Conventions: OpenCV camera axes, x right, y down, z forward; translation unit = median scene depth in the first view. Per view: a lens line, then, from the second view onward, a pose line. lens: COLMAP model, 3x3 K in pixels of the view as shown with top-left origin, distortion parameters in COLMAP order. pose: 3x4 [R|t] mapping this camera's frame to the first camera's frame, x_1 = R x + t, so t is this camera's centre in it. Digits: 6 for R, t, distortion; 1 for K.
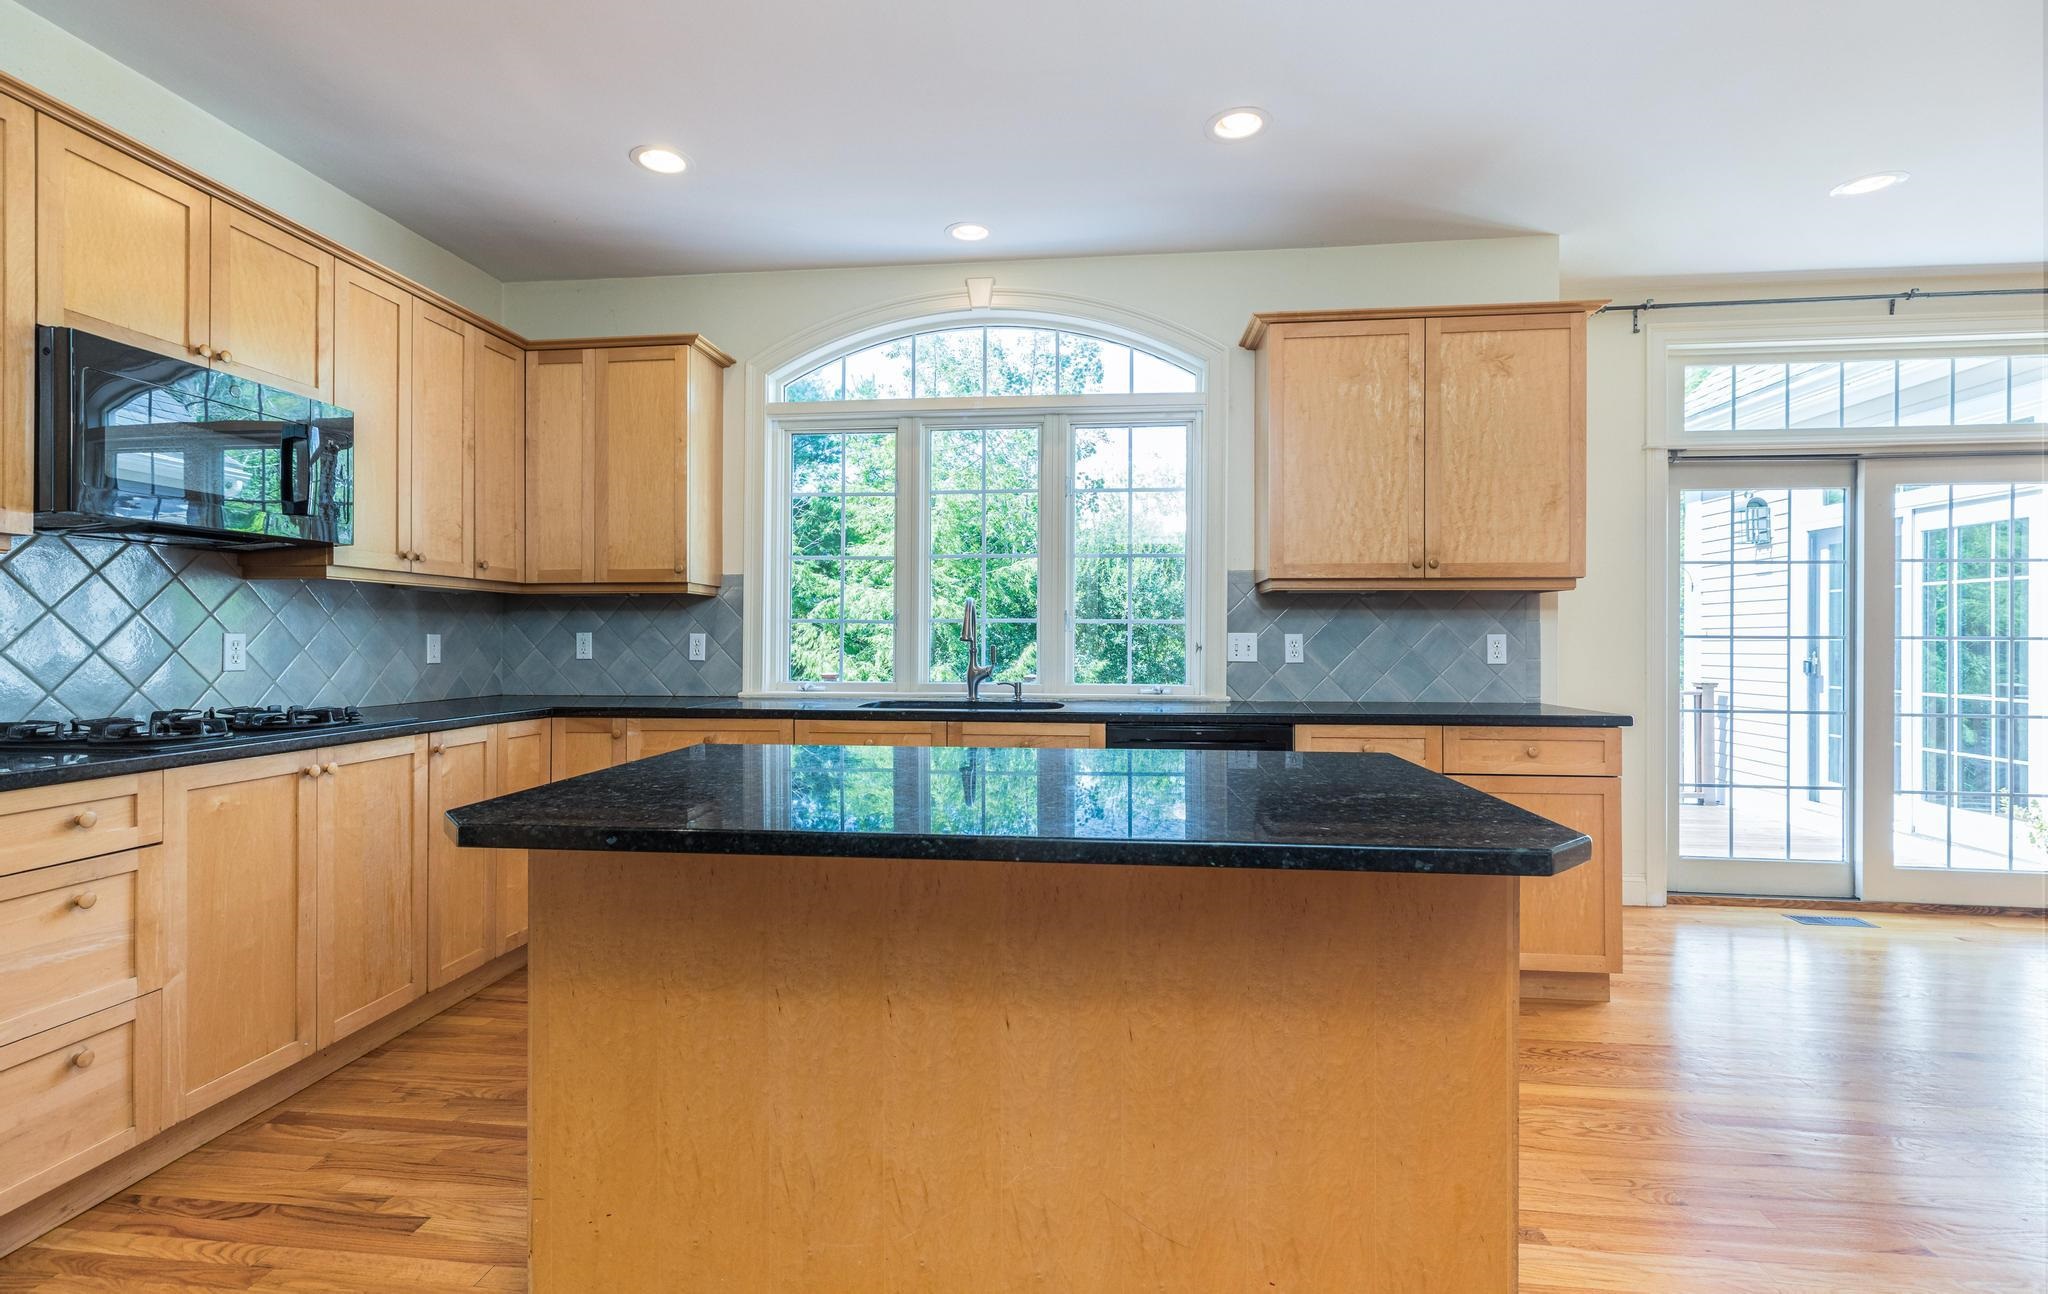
lens RADIAL K [[927.6, 0, 1021.3], [0, 927.6, 636.3], [0, 0, 1]] dist [0.002805, 0.000112]
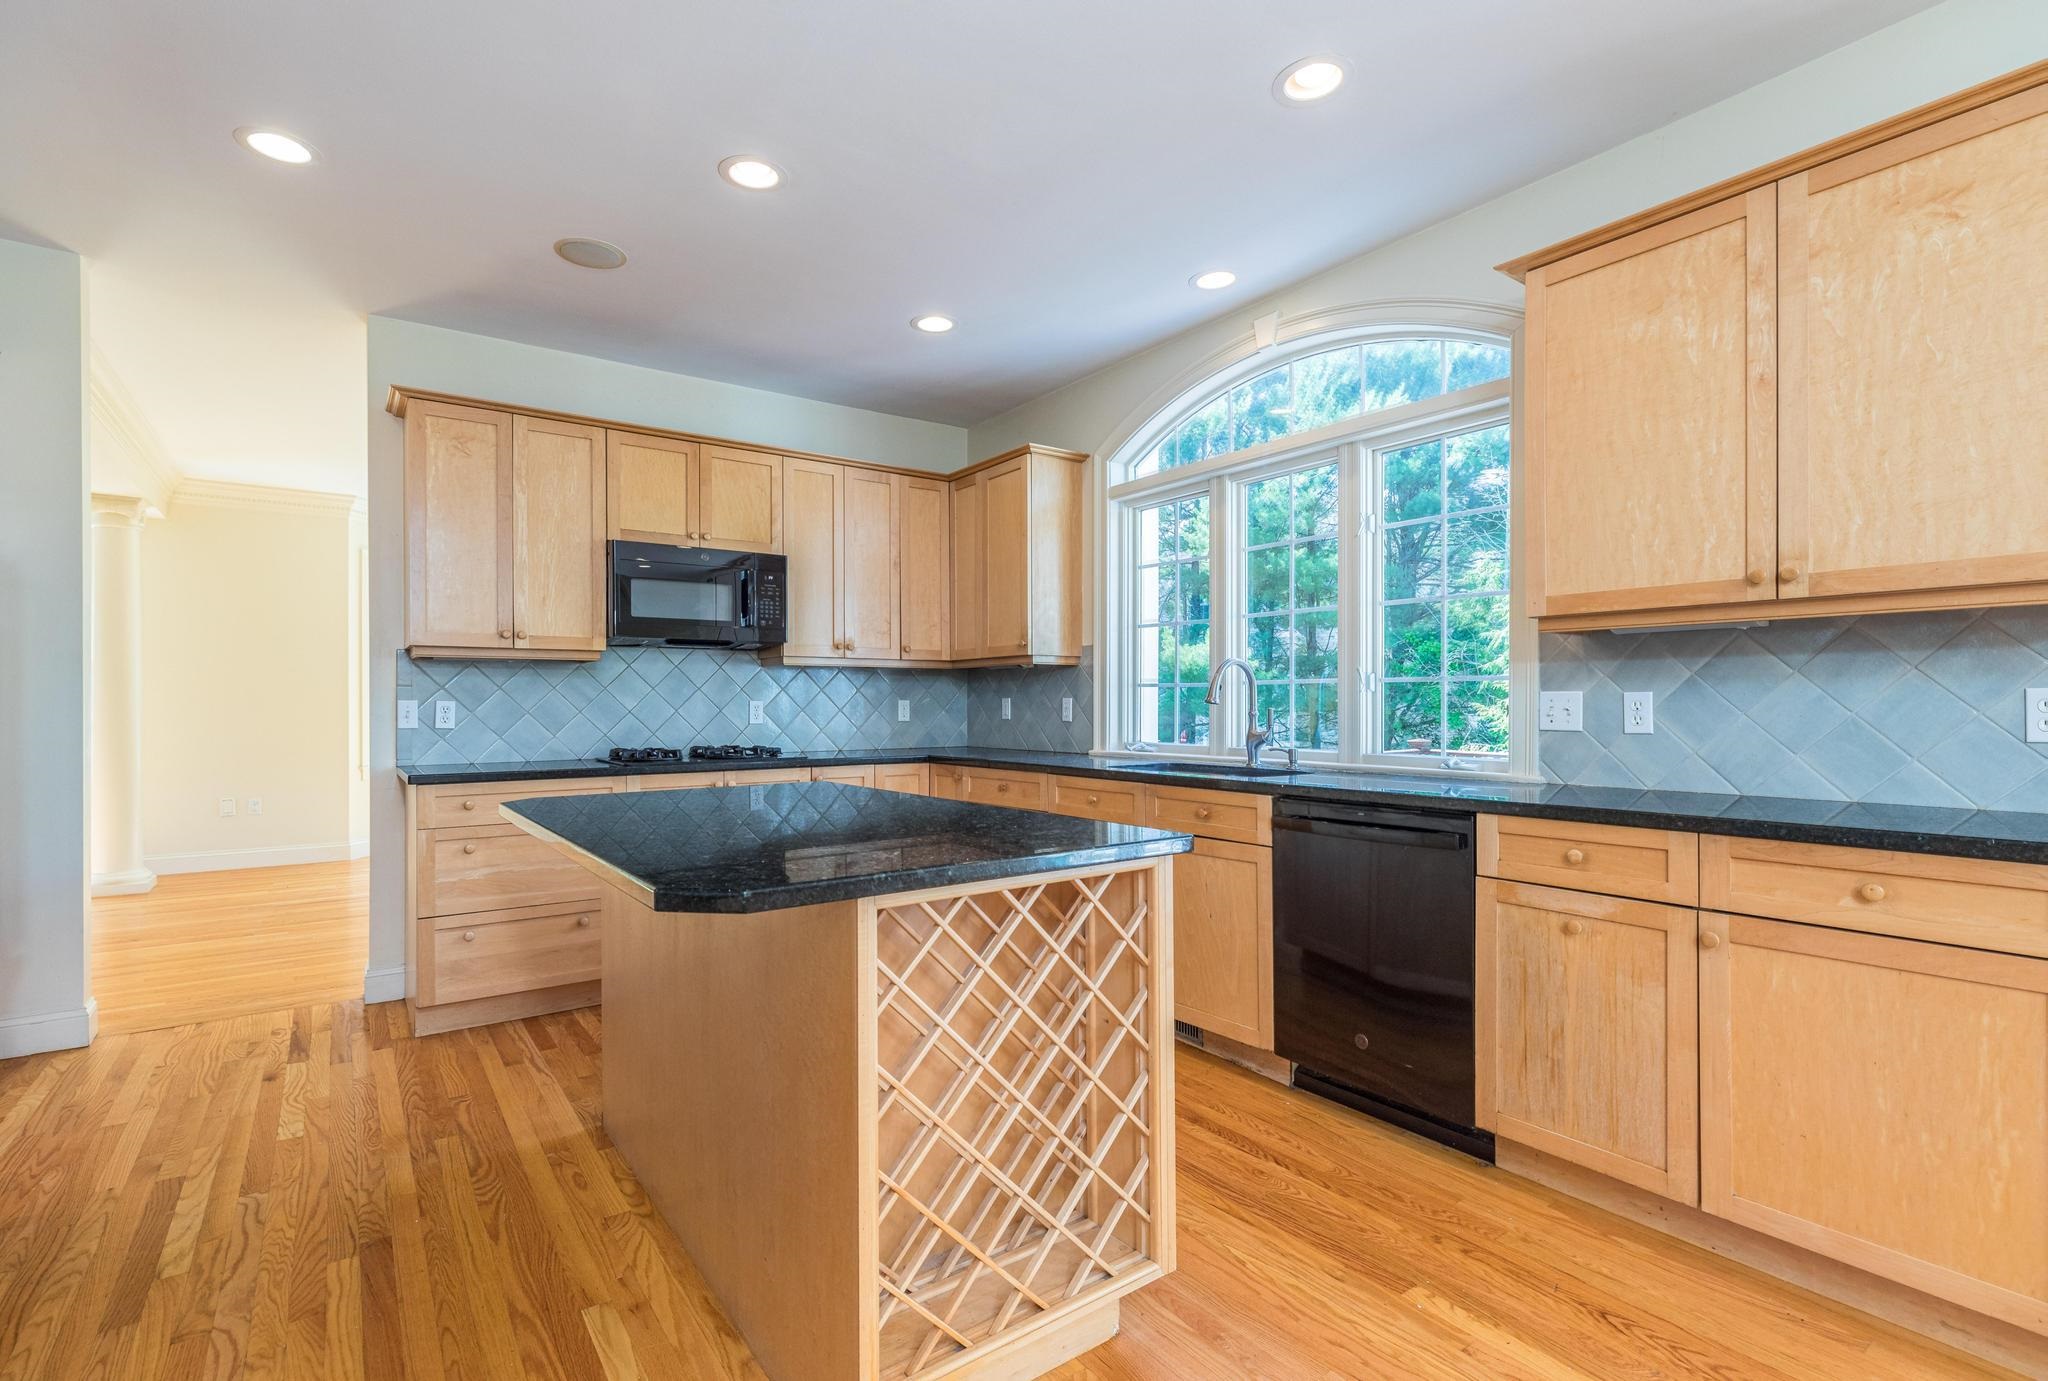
lens RADIAL K [[950.0, 0, 1018.8], [0, 950.0, 705.3], [0, 0, 1]] dist [-0.001006, -0.000187]
pose [[0.665587, -0.002250, -0.746317, 0.529298], [0.005706, 0.999982, 0.002074, 0.003540], [0.746299, -0.005639, 0.665587, 0.181844]]
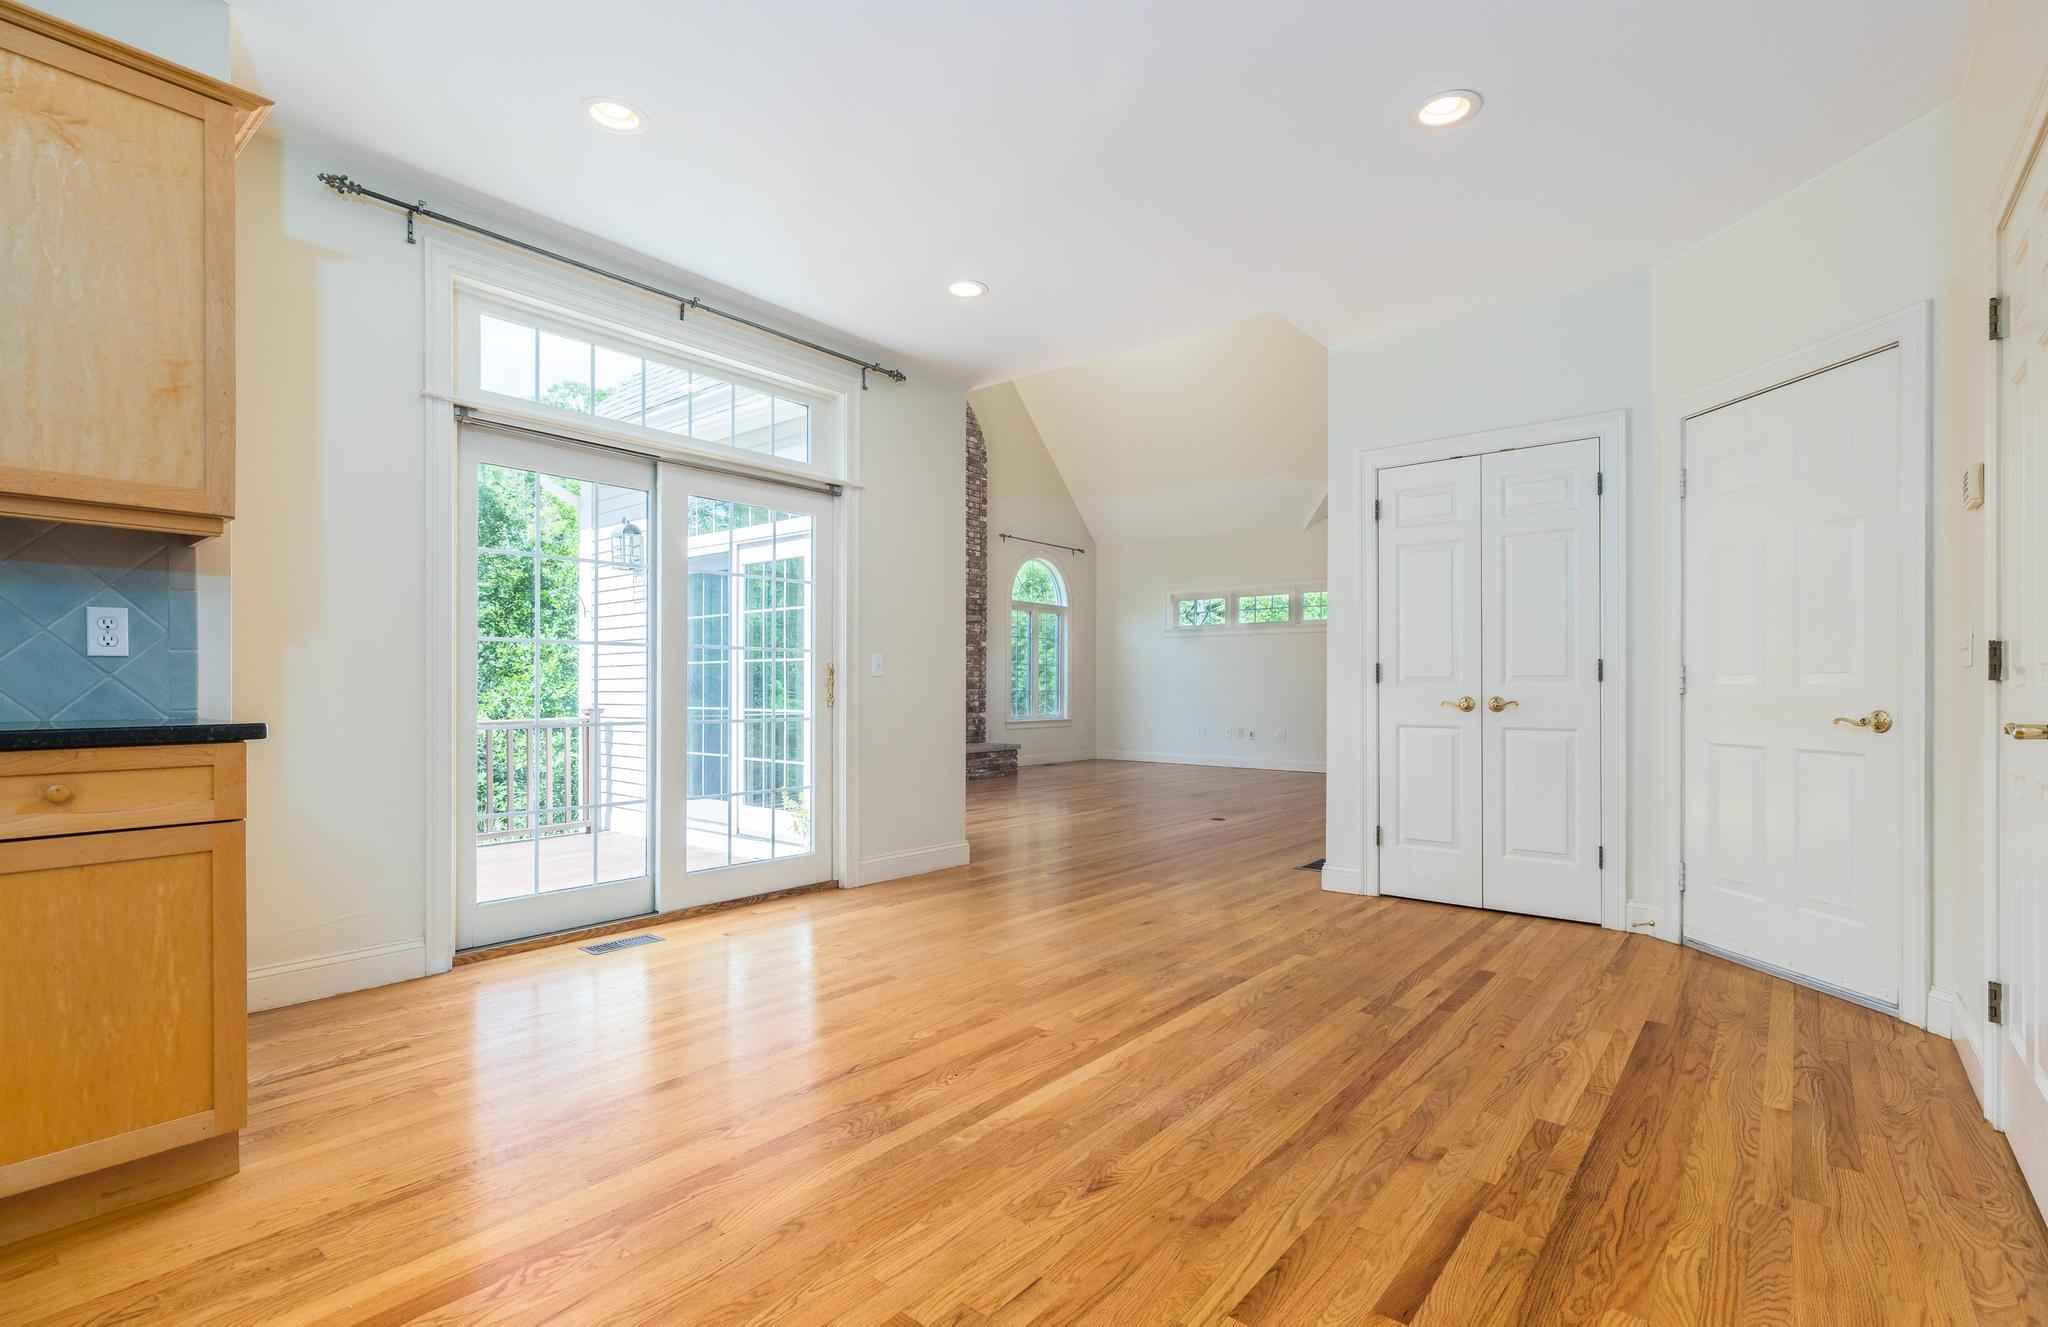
lens RADIAL K [[932.3, 0, 1016.9], [0, 932.3, 691.8], [0, 0, 1]] dist [0.000432, 0.000411]
pose [[0.548405, -0.008288, 0.836172, 0.328821], [0.000429, 0.999954, 0.009630, 0.047647], [-0.836213, -0.004923, 0.548383, 0.169329]]
